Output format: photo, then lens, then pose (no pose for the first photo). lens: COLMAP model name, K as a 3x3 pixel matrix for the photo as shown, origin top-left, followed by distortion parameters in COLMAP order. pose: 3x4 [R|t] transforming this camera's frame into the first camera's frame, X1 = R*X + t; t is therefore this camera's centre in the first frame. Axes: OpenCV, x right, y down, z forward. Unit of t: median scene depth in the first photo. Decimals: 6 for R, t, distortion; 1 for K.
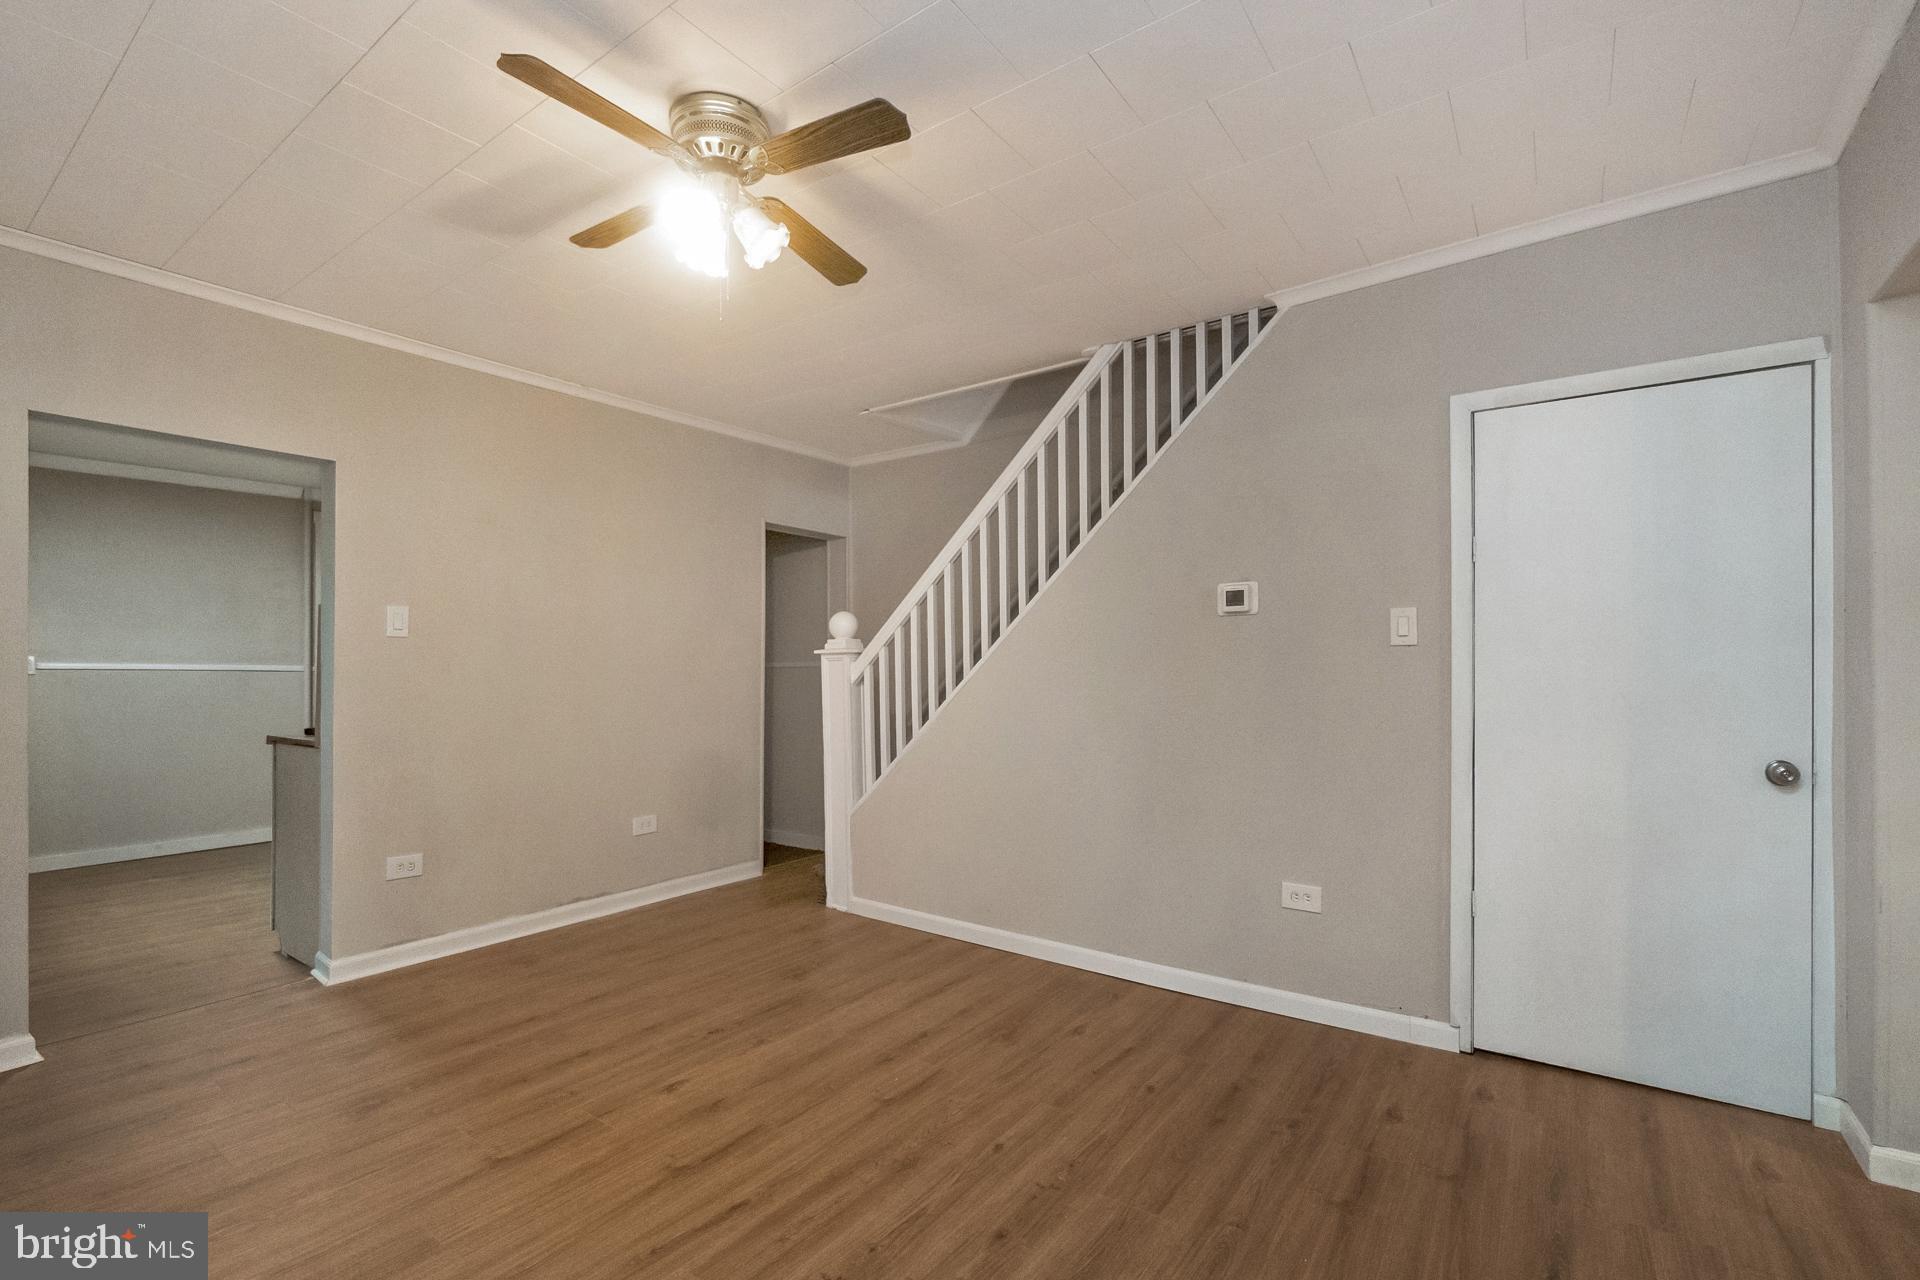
lens RADIAL K [[849.4, 0, 952.9], [0, 849.4, 668.0], [0, 0, 1]] dist [-0.009577, 0.000104]
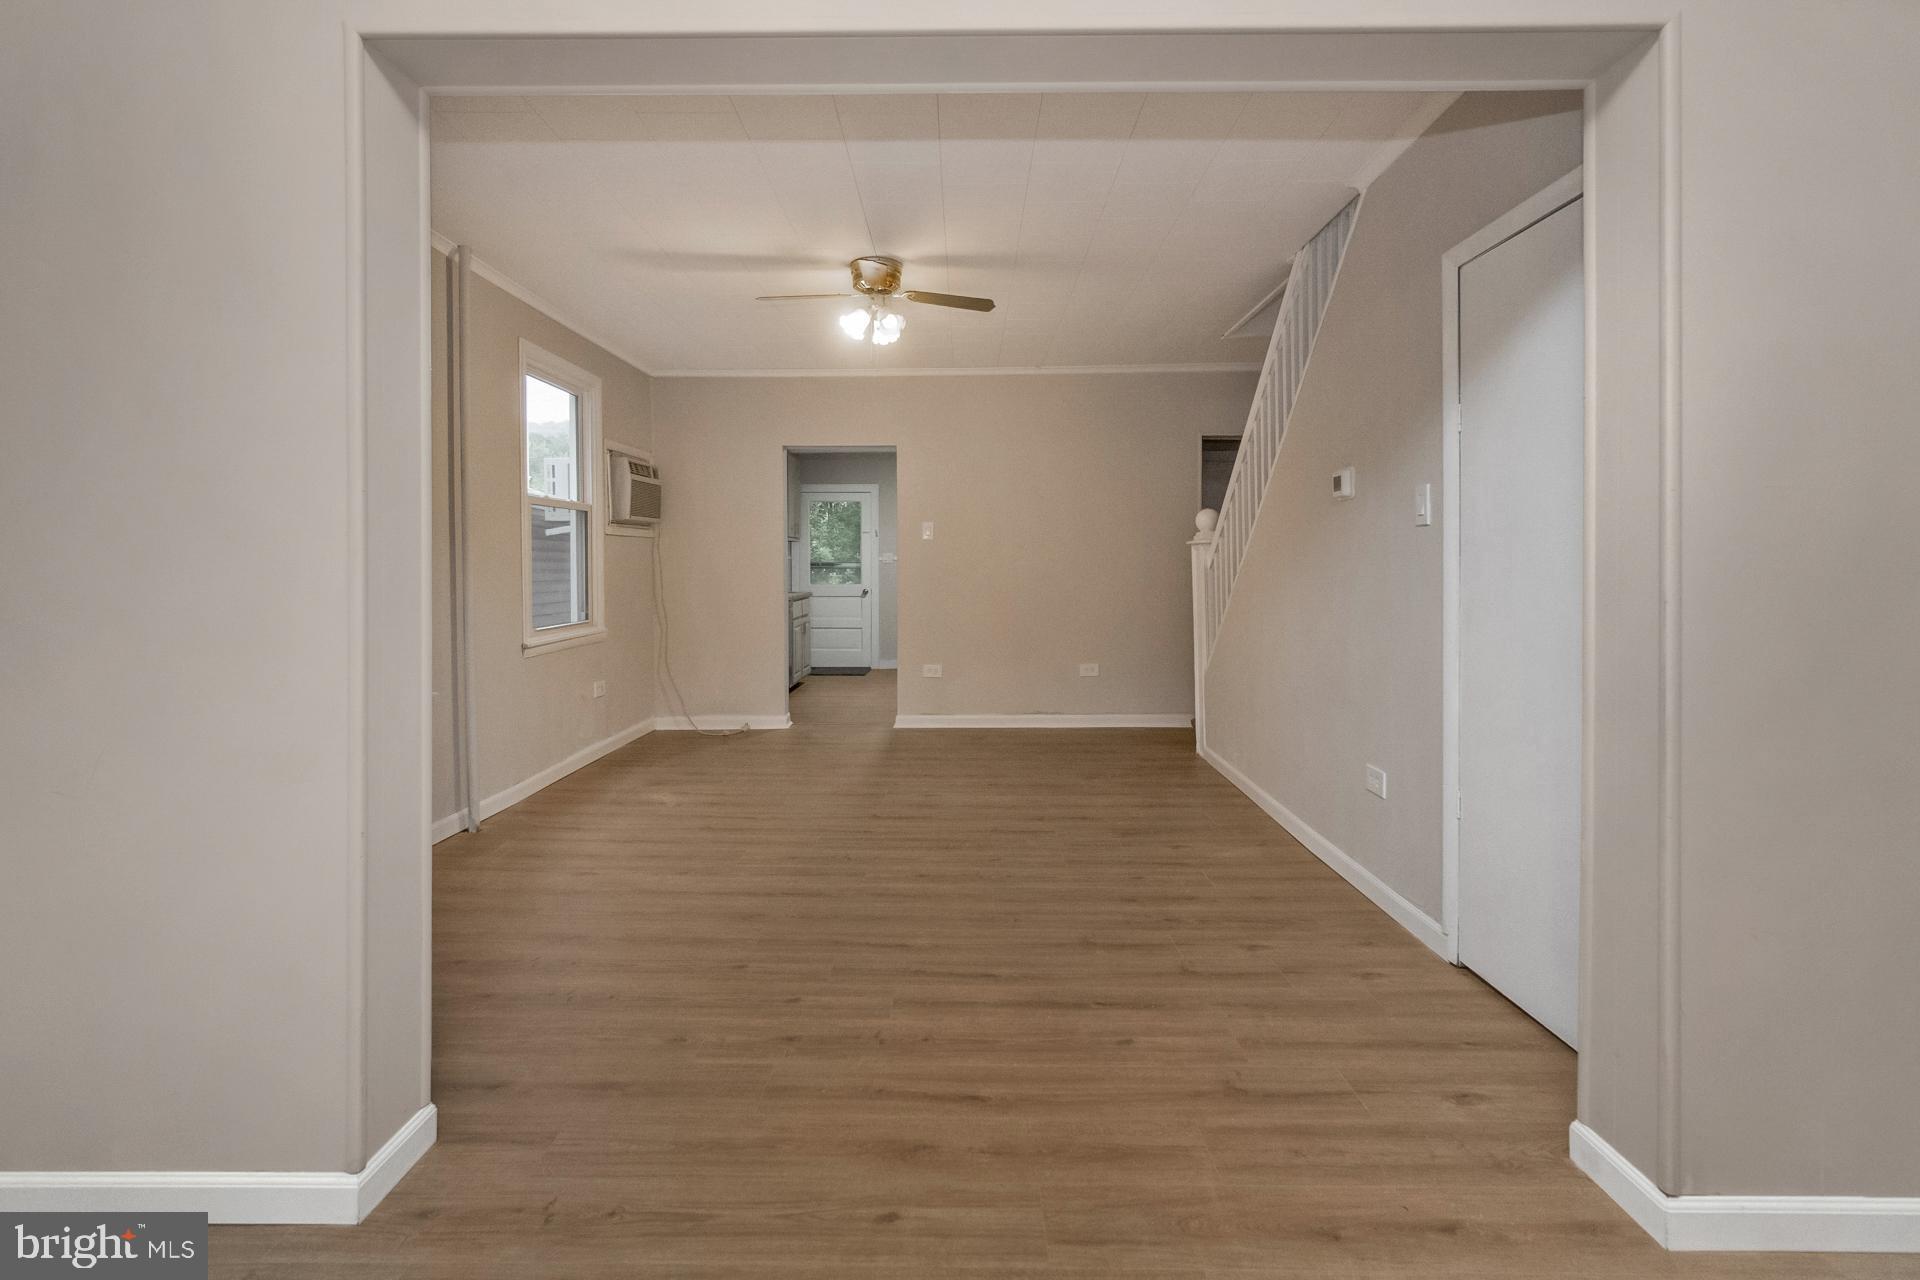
lens RADIAL K [[849.4, 0, 959.6], [0, 849.4, 580.9], [0, 0, 1]] dist [-0.009577, 0.000104]
pose [[0.589645, 0.015935, -0.807505, 1.030904], [0.003891, 0.999738, 0.022569, 0.012145], [0.807653, -0.016449, 0.589429, 0.021988]]
